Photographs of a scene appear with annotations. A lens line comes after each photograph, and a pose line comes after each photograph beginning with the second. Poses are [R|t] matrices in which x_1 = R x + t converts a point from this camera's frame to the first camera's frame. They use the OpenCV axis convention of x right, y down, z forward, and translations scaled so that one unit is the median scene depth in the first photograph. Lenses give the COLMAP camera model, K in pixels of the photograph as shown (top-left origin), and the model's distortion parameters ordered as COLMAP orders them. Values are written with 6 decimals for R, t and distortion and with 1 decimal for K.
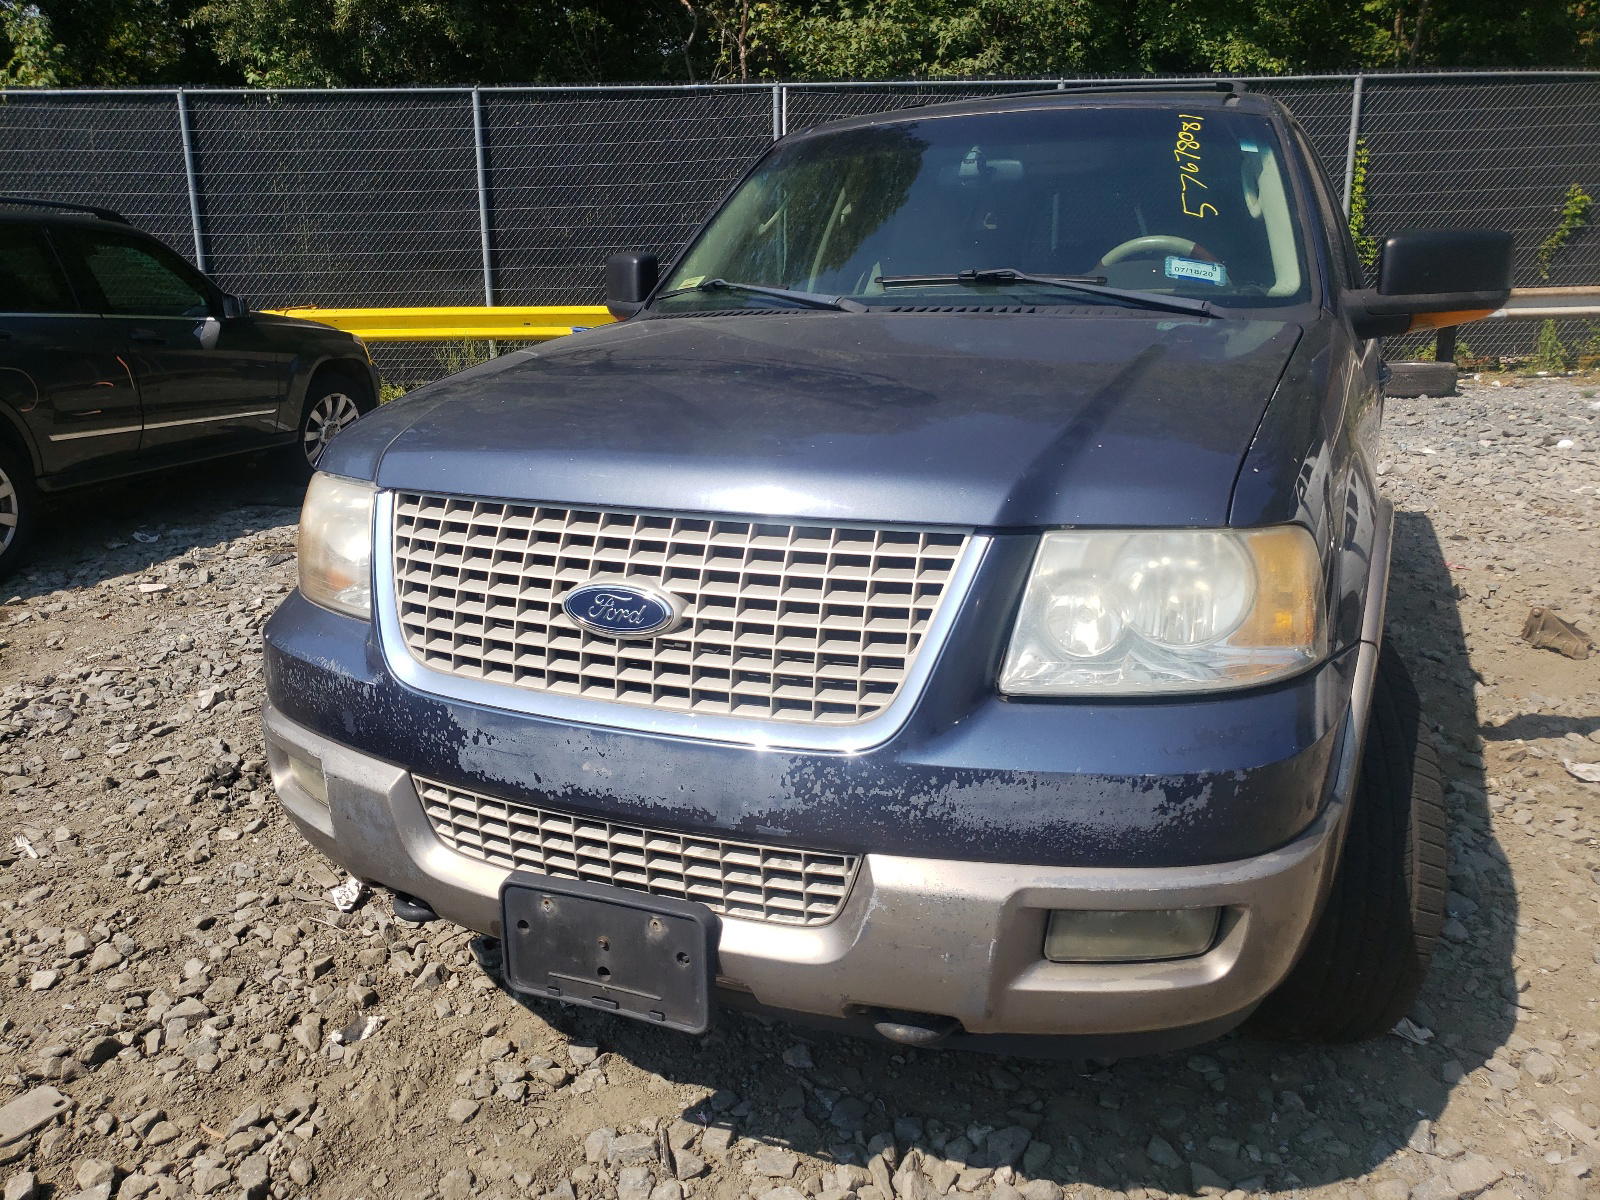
lens RADIAL K [[1341.8, 0, 733.3], [0, 1341.8, 570.4], [0, 0, 1]] dist [0.029438, -0.004577]
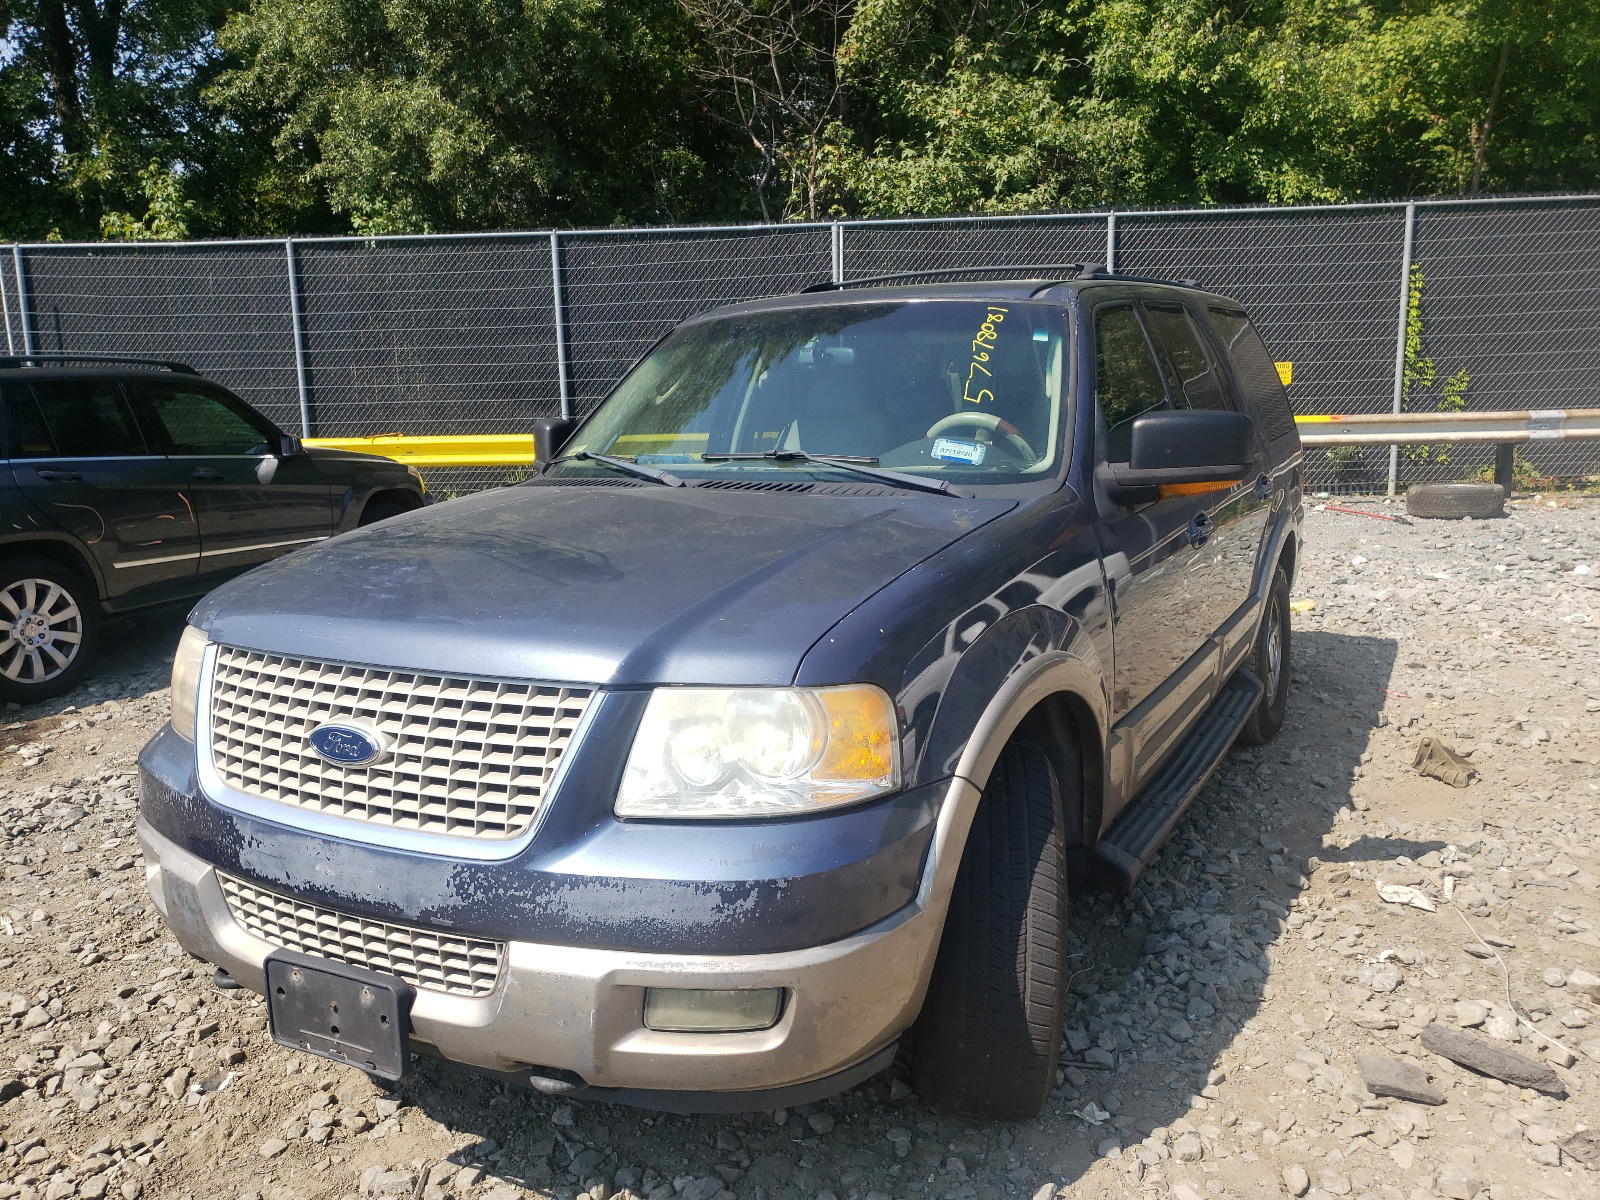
lens RADIAL K [[1341.8, 0, 767.6], [0, 1341.8, 607.9], [0, 0, 1]] dist [0.029438, -0.004577]
pose [[0.996334, 0.006719, -0.085285, 0.291798], [-0.010836, 0.998793, -0.047905, -0.029862], [0.084861, 0.048653, 0.995204, -0.174053]]
